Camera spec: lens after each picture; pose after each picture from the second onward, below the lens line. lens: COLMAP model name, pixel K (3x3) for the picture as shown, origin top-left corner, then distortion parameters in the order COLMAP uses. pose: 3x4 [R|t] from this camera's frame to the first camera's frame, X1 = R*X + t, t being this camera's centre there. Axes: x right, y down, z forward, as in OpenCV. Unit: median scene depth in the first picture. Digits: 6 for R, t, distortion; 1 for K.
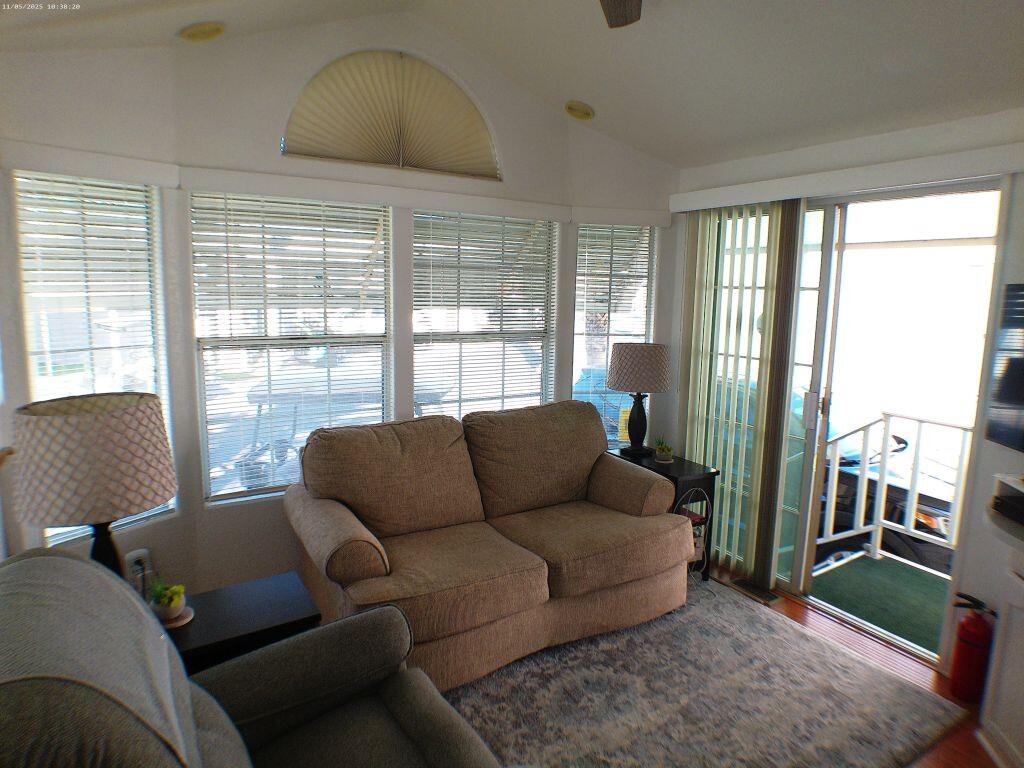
lens RADIAL K [[619.9, 0, 511.9], [0, 619.9, 358.2], [0, 0, 1]] dist [-0.034138, -0.007740]
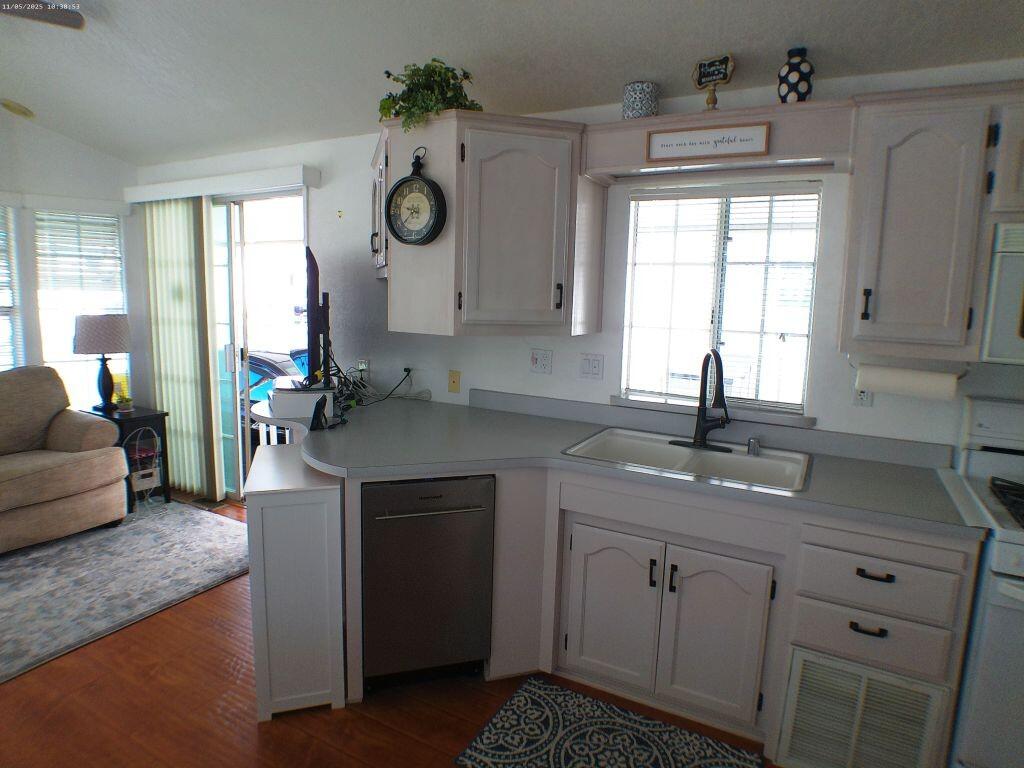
lens RADIAL K [[619.9, 0, 511.5], [0, 619.9, 367.9], [0, 0, 1]] dist [-0.034138, -0.007740]
pose [[0.869298, -0.066228, 0.489831, 0.377257], [0.055251, 0.997792, 0.036854, 0.095085], [-0.491191, -0.004974, 0.871038, -0.466498]]
